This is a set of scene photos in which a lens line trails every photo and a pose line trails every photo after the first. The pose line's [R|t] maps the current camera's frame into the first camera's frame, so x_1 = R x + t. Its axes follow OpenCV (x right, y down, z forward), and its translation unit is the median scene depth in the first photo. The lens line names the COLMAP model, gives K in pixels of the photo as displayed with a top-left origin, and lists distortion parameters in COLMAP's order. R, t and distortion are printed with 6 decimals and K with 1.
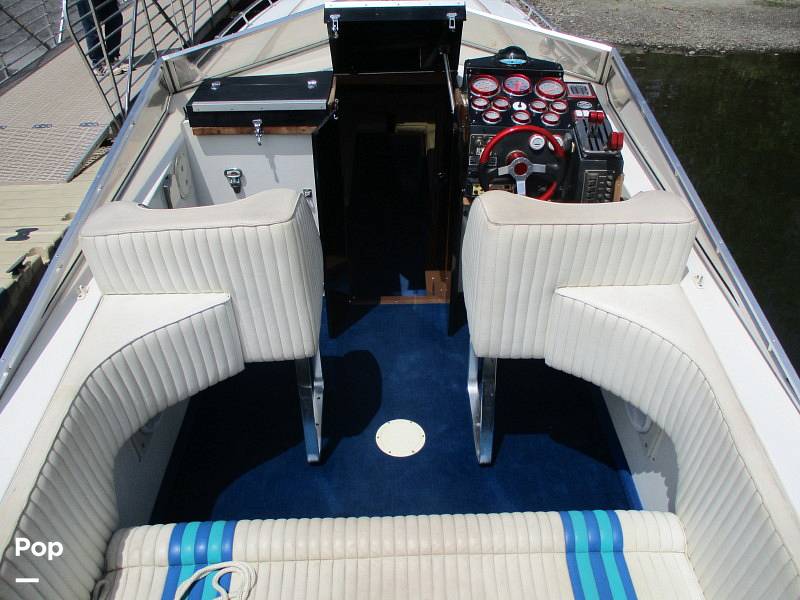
lens RADIAL K [[690.9, 0, 399.4], [0, 690.9, 287.1], [0, 0, 1]] dist [-0.001149, -0.001780]
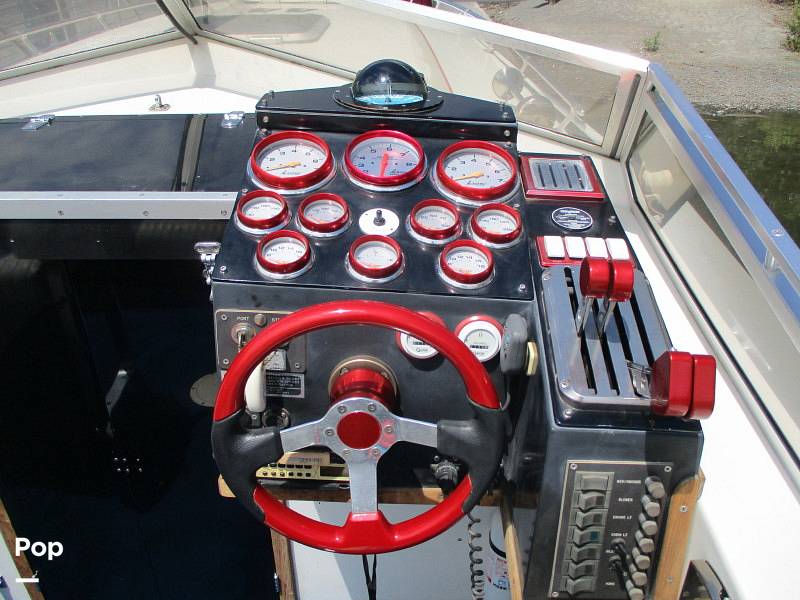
lens RADIAL K [[648.9, 0, 400.0], [0, 648.9, 300.0], [0, 0, 1]] dist [-0.015323, -0.003701]
pose [[0.999549, 0.020948, -0.021527, 0.189121], [-0.022188, 0.998008, -0.059064, -0.201783], [0.020247, 0.059515, 0.998022, 0.673904]]
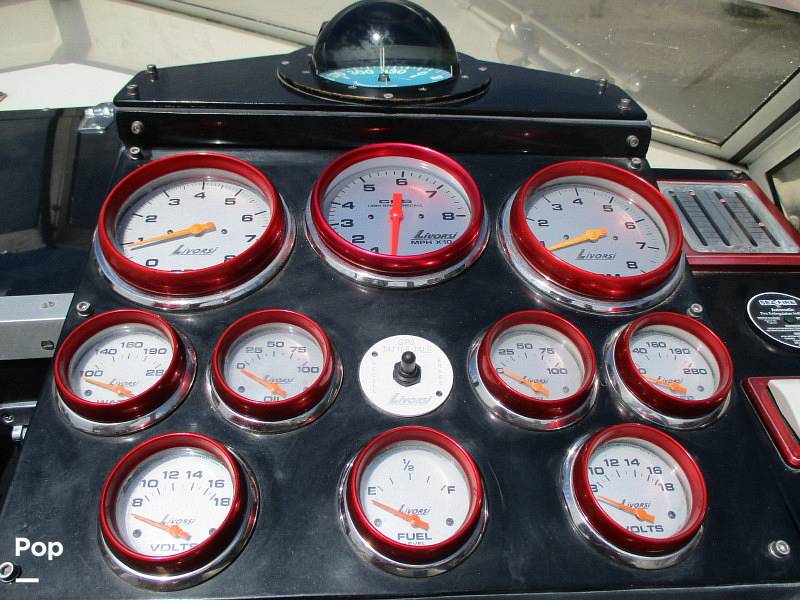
lens RADIAL K [[638.6, 0, 400.0], [0, 638.6, 300.0], [0, 0, 1]] dist [-0.034936, -0.002698]
pose [[0.997867, -0.028433, 0.058764, 0.162884], [0.029041, 0.999533, -0.009517, -0.271861], [-0.058466, 0.011204, 0.998227, 0.854227]]
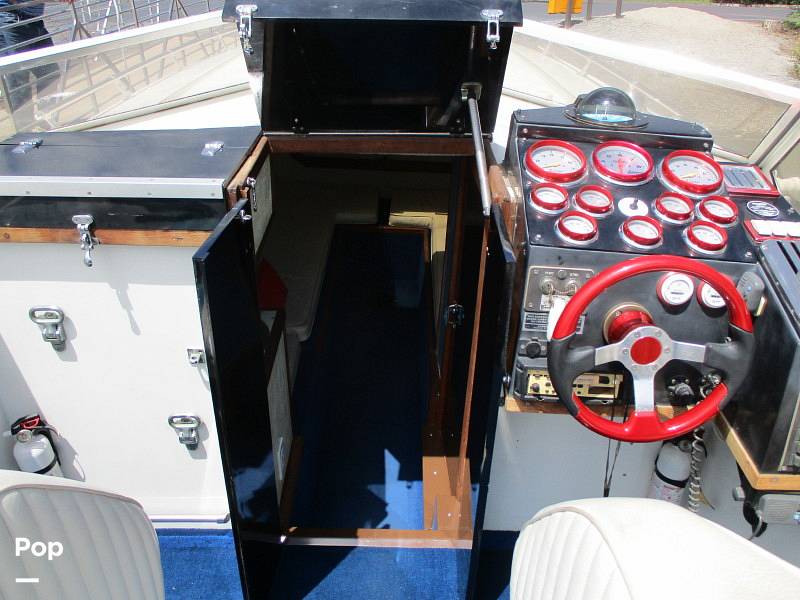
lens RADIAL K [[648.9, 0, 400.0], [0, 648.9, 300.0], [0, 0, 1]] dist [-0.015323, -0.003701]
pose [[0.999304, 0.036172, -0.009066, 0.023227], [-0.036808, 0.995770, -0.084181, -0.154893], [0.005983, 0.084457, 0.996409, 0.562373]]
